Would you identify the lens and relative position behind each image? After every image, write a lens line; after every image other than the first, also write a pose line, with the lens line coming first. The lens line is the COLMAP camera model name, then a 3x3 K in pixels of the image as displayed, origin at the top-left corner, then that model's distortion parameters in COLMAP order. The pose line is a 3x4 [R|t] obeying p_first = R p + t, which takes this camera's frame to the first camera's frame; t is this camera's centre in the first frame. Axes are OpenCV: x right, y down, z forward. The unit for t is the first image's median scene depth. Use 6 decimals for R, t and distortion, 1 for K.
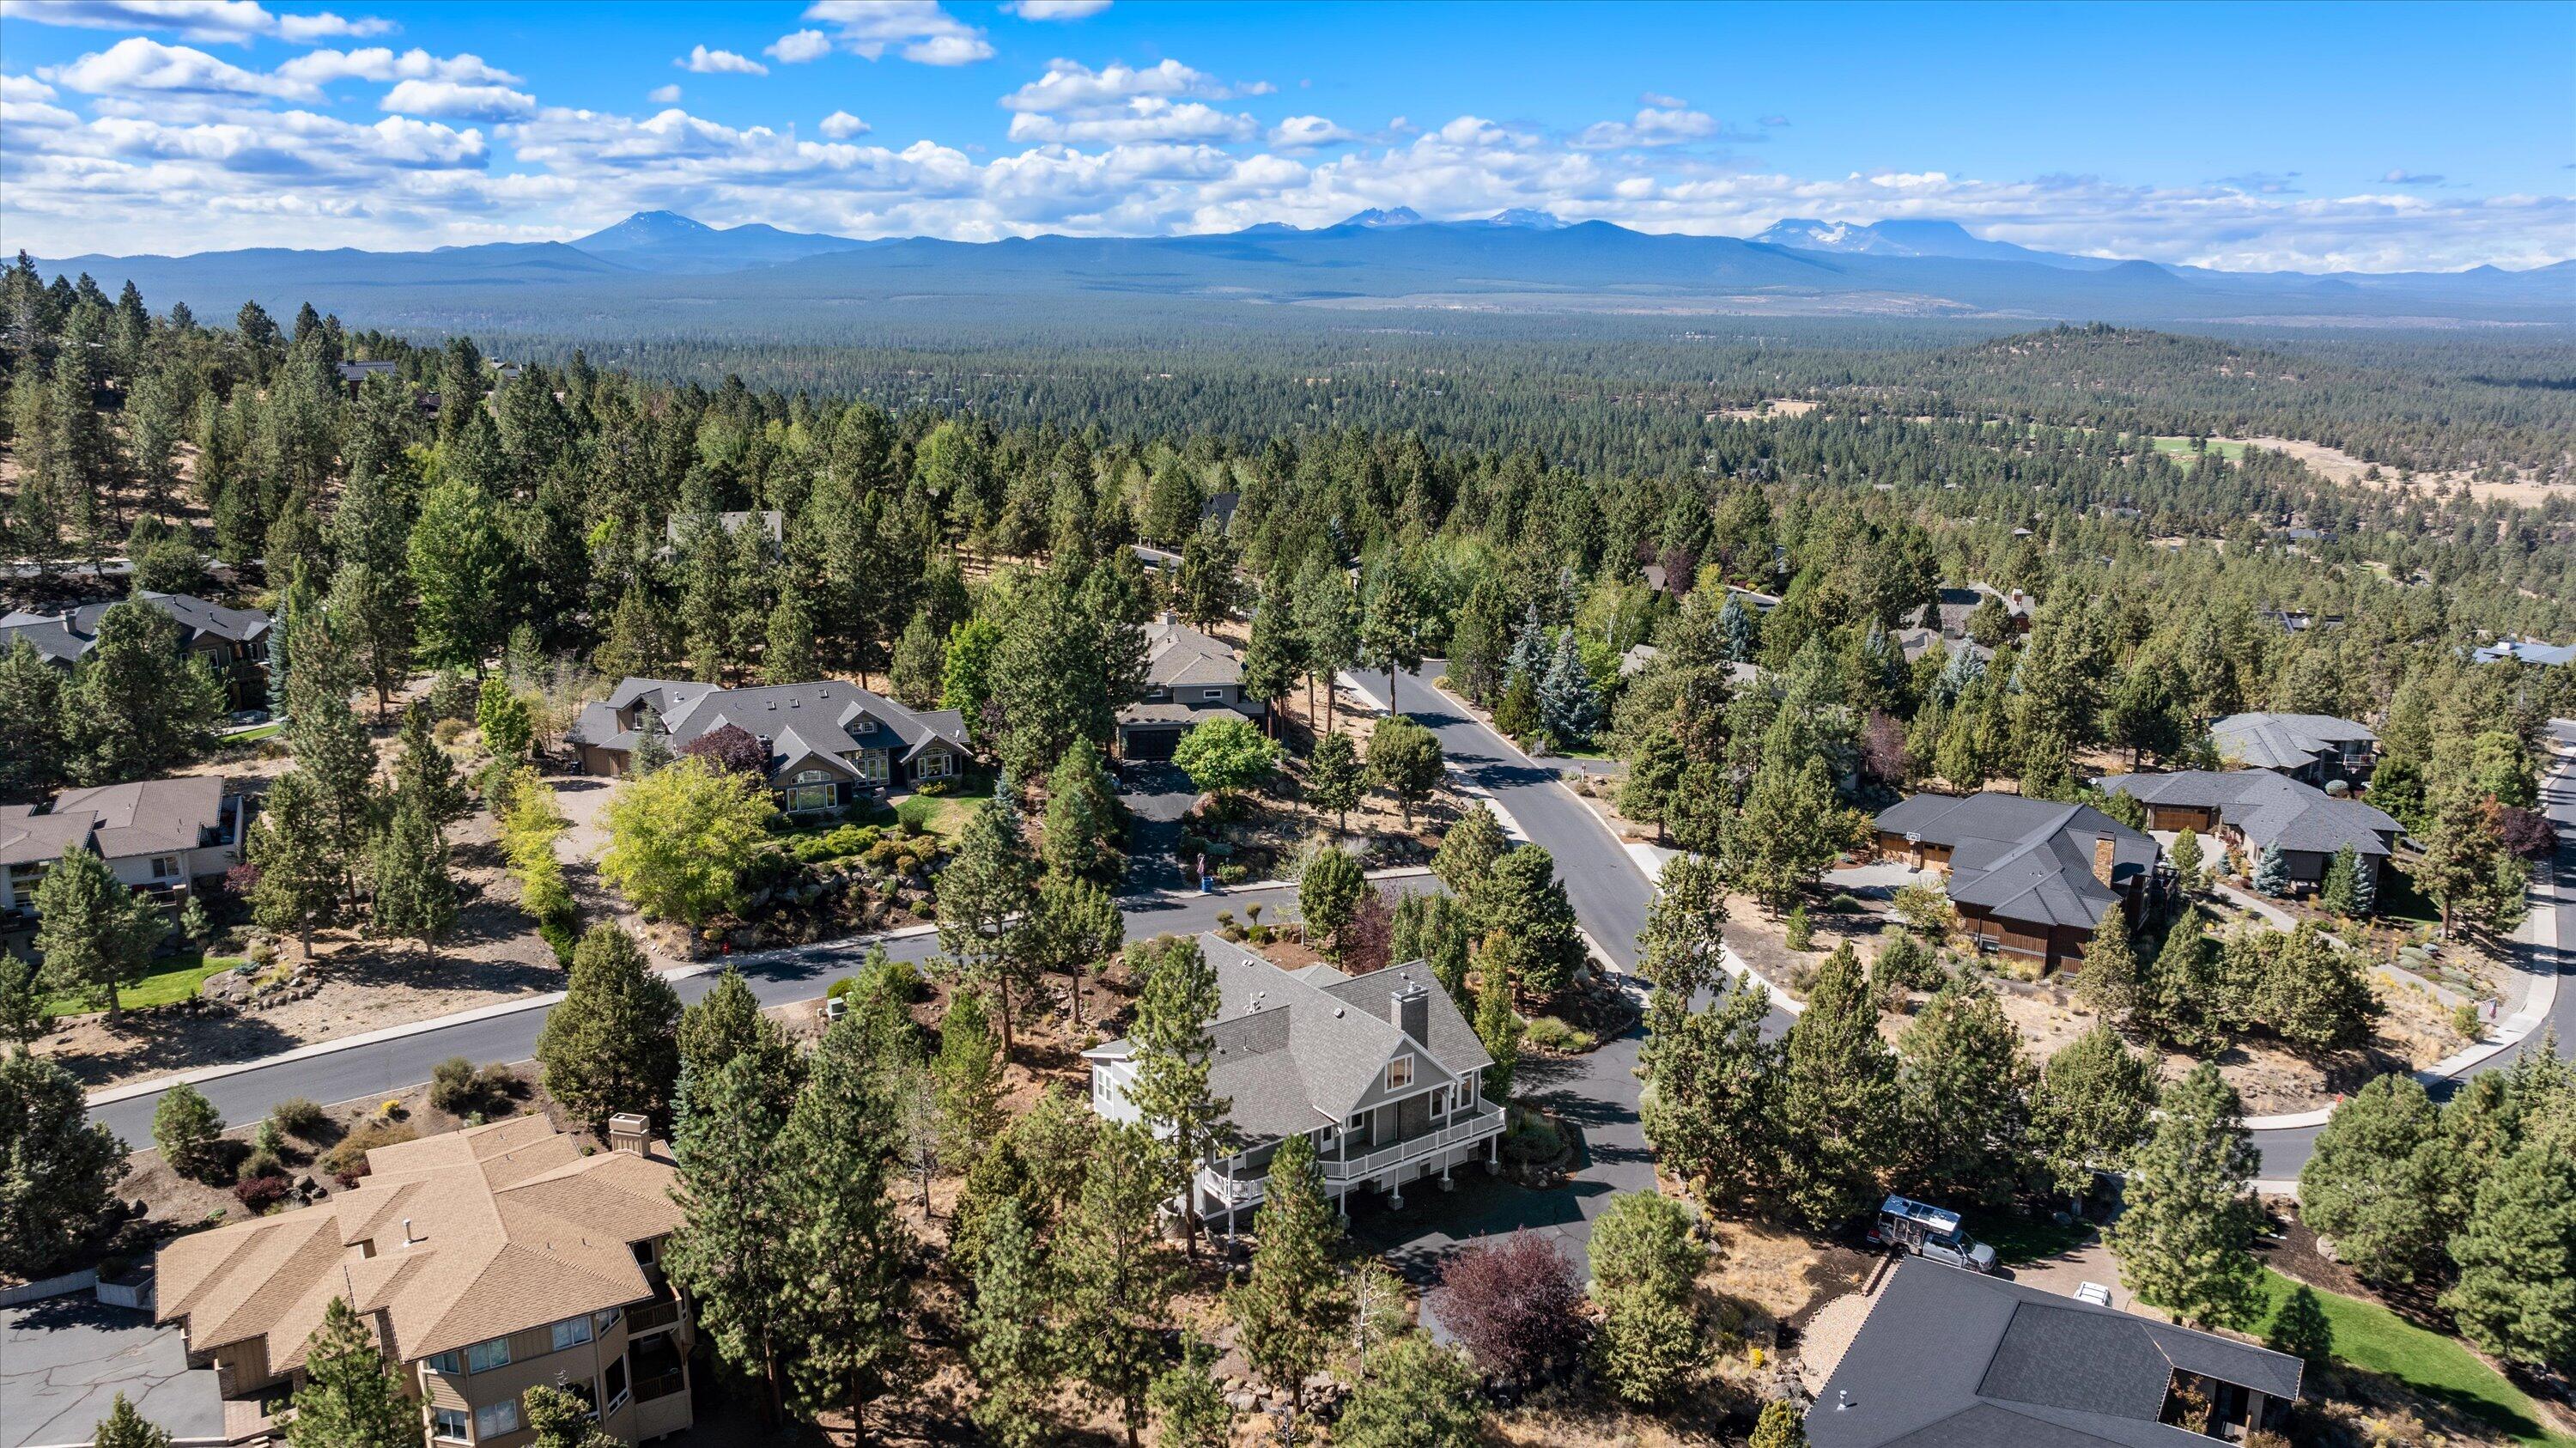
lens RADIAL K [[1785.5, 0, 1288.0], [0, 1785.5, 724.0], [0, 0, 1]] dist [-0.017478, -0.001921]
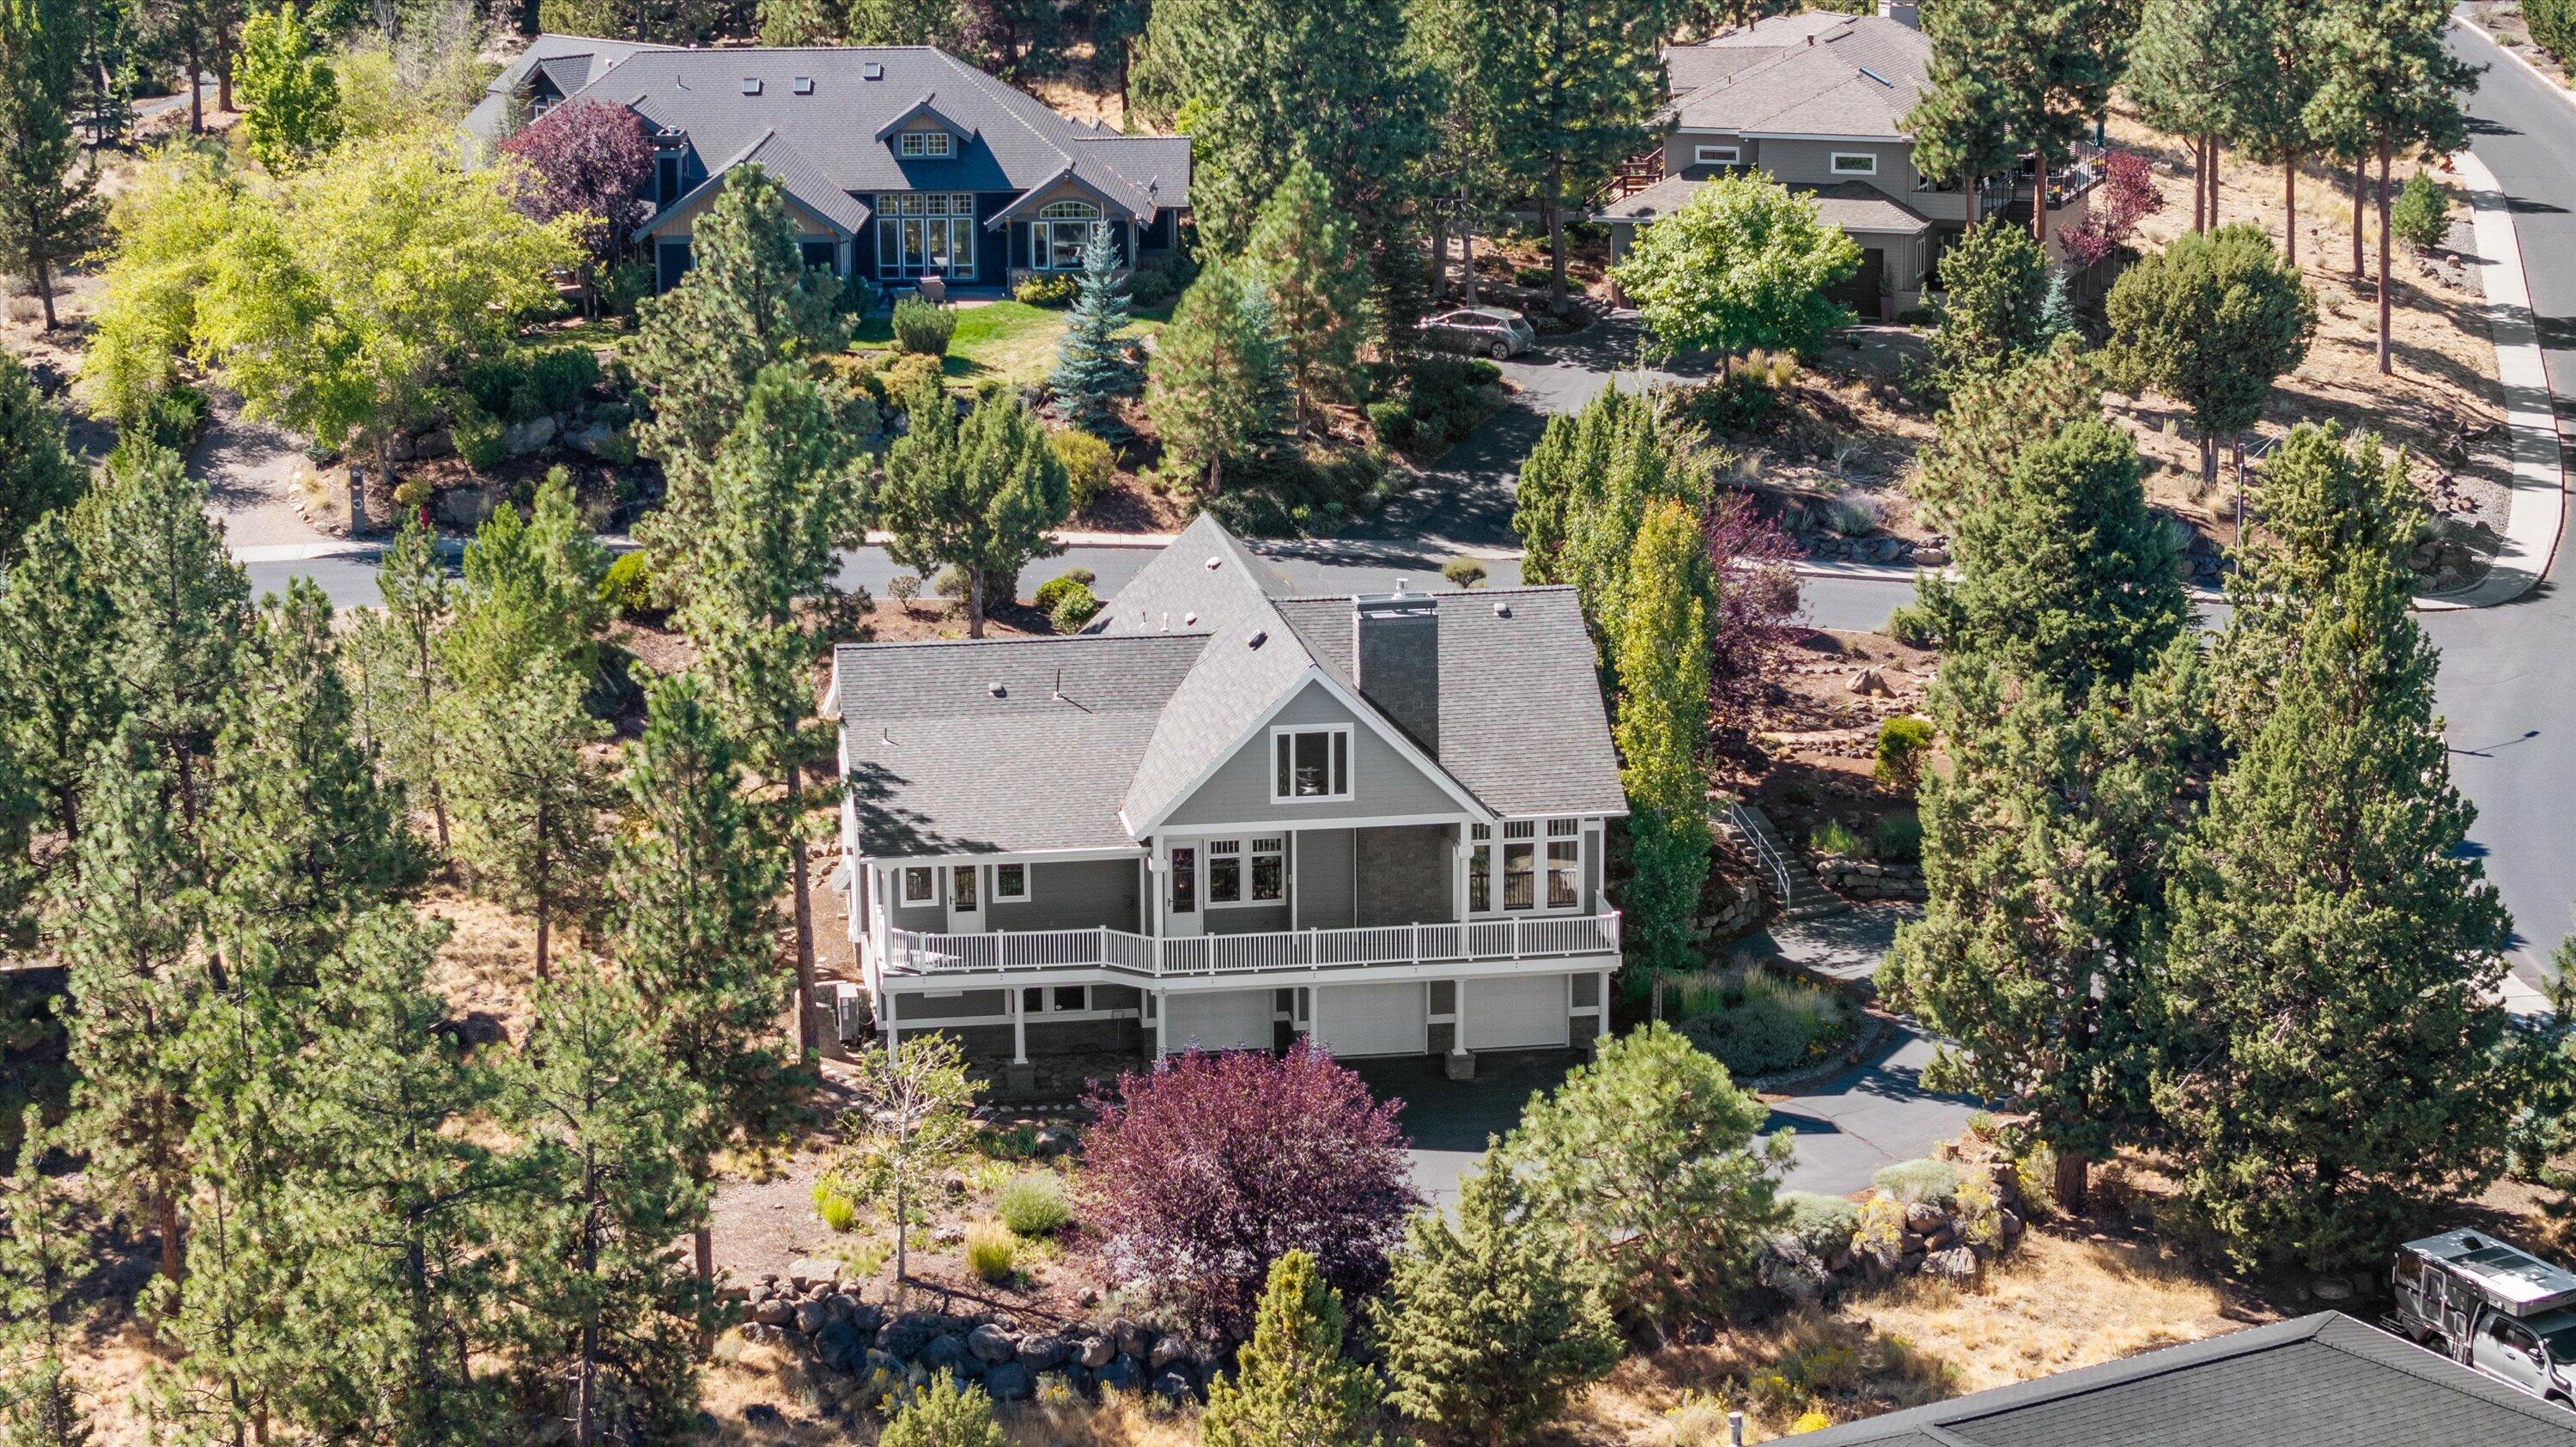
lens RADIAL K [[5067.9, 0, 1288.0], [0, 5067.9, 723.5], [0, 0, 1]] dist [-0.053177, -0.022472]
pose [[0.893167, 0.096257, -0.439303, 0.594025], [-0.093713, 0.995218, 0.027533, 0.149098], [0.439853, 0.016576, 0.897917, -0.122976]]
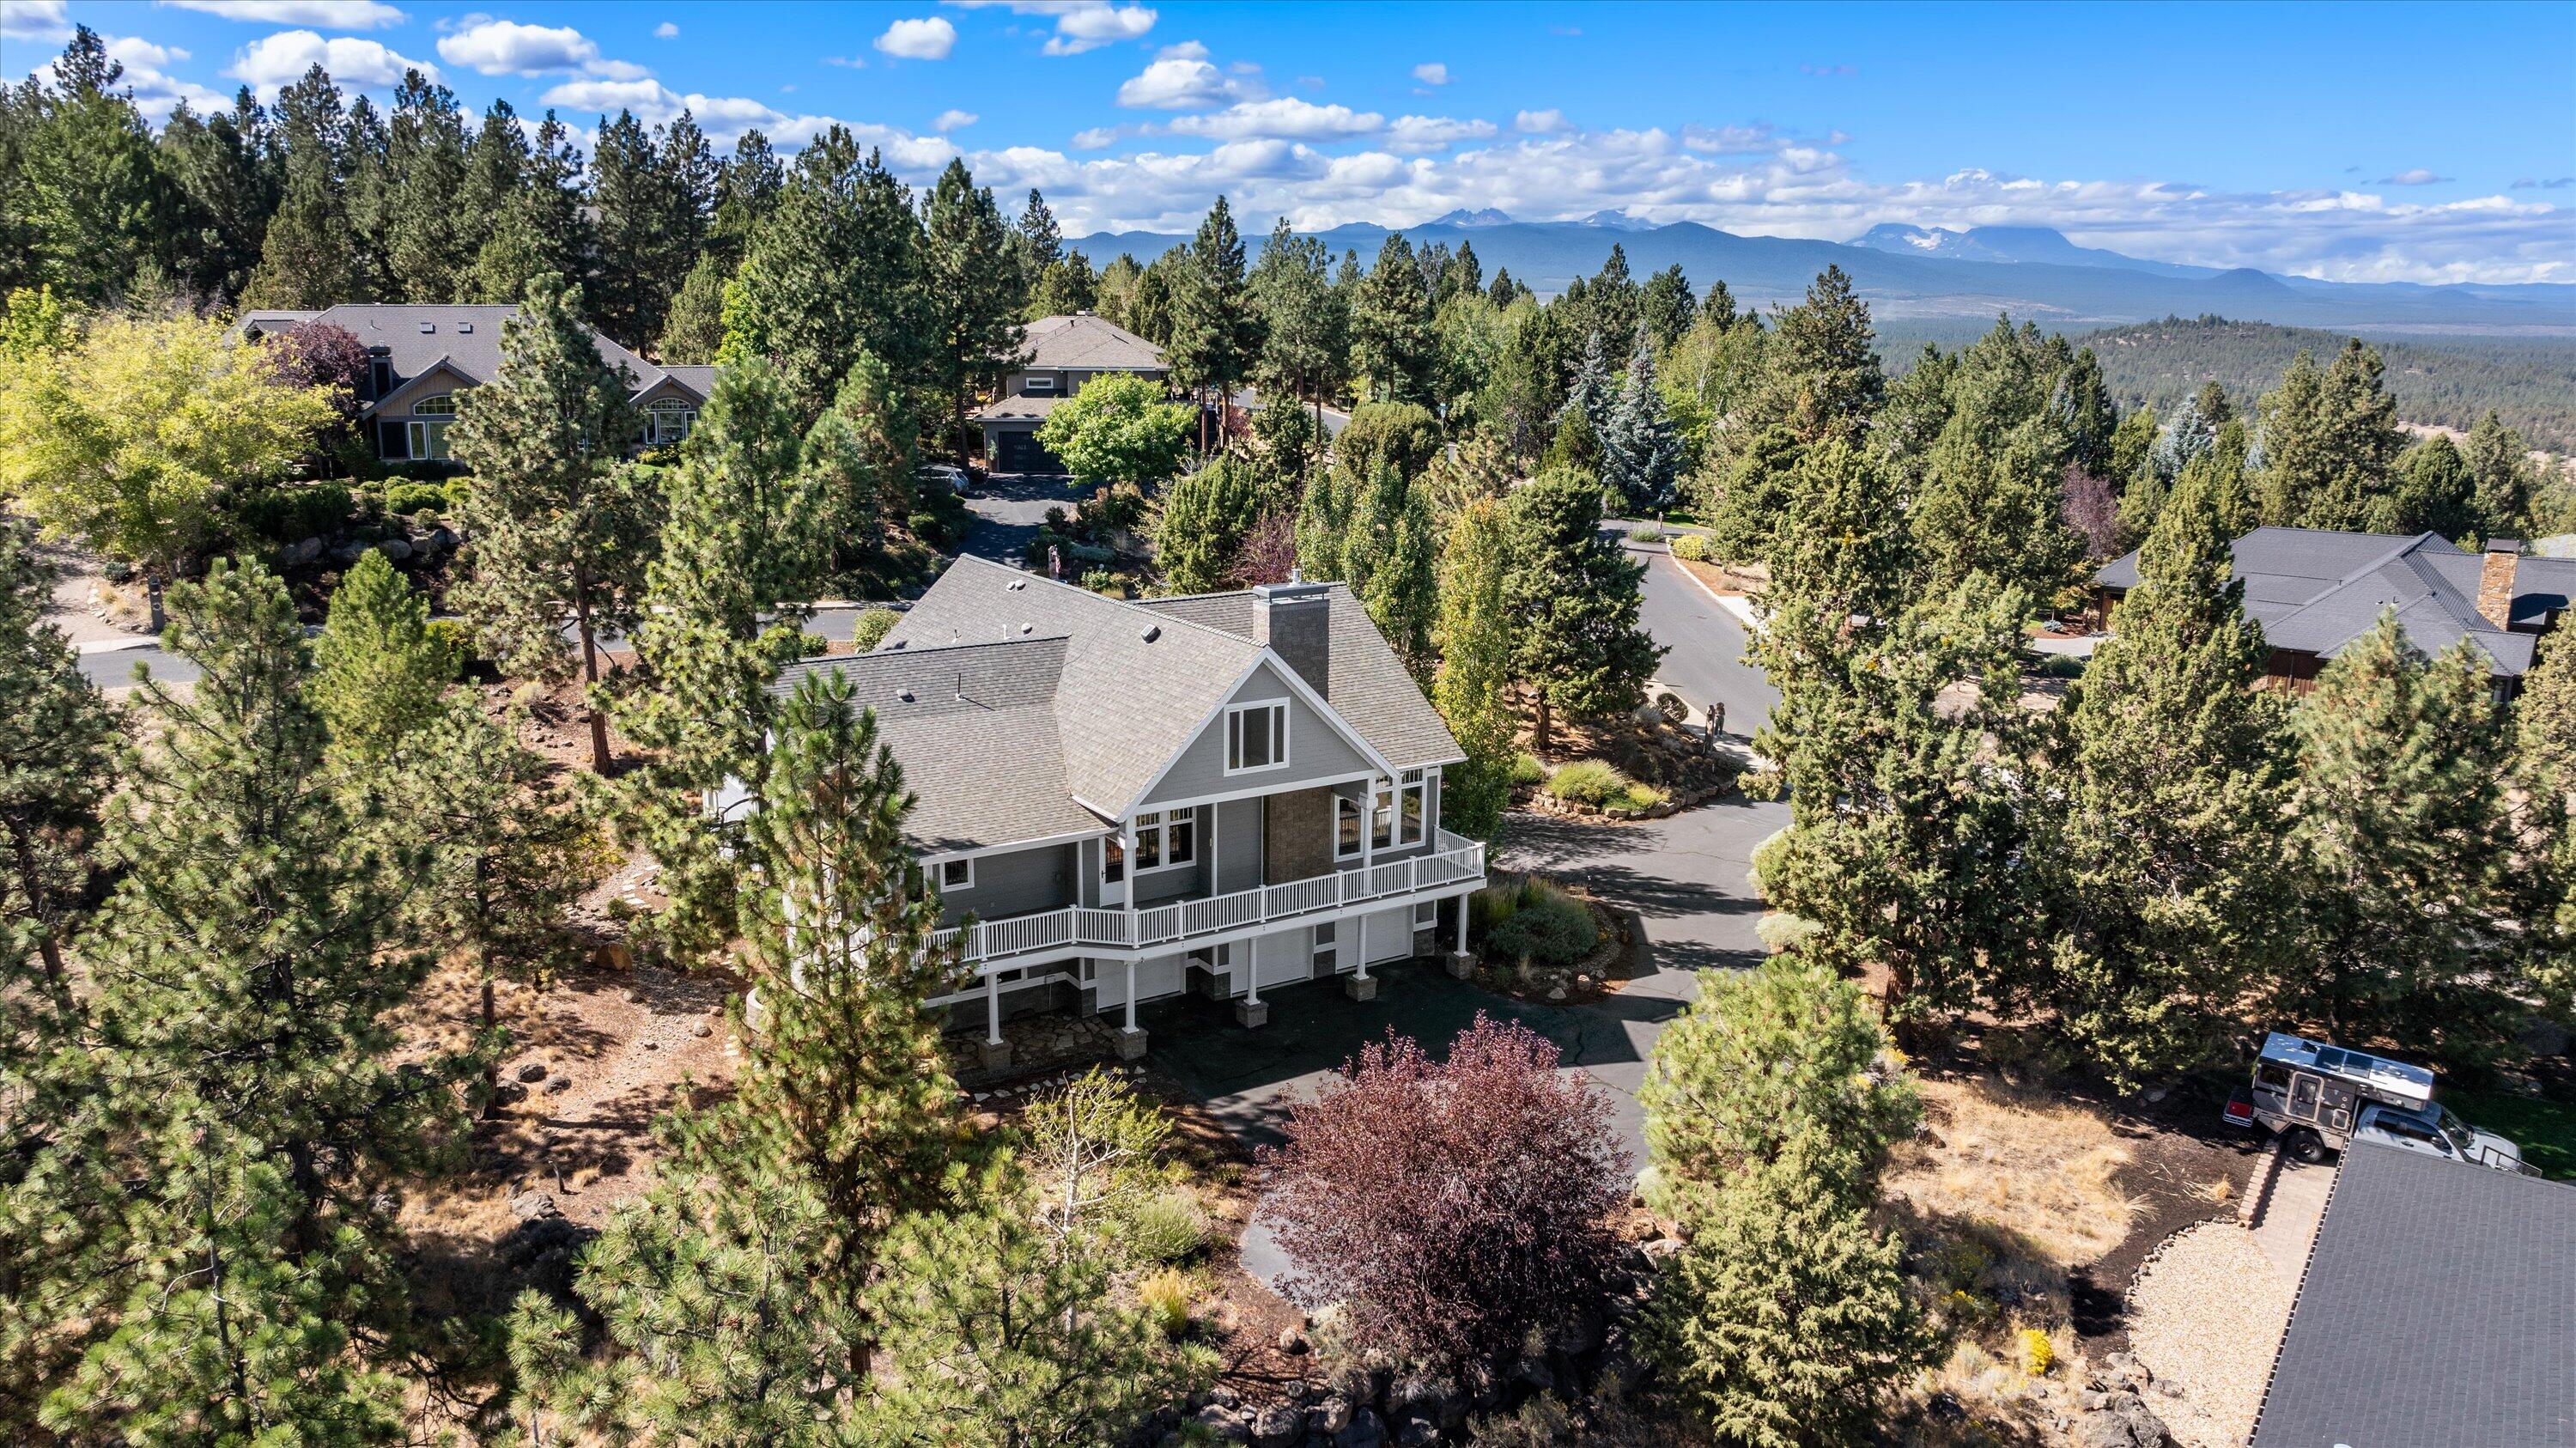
lens RADIAL K [[1804.2, 0, 1288.0], [0, 1804.2, 724.0], [0, 0, 1]] dist [-0.035066, 0.028596]
pose [[0.998911, 0.021946, -0.041176, 0.089080], [-0.021864, 0.999758, 0.002437, 0.187294], [0.041220, -0.001534, 0.999149, 0.506286]]
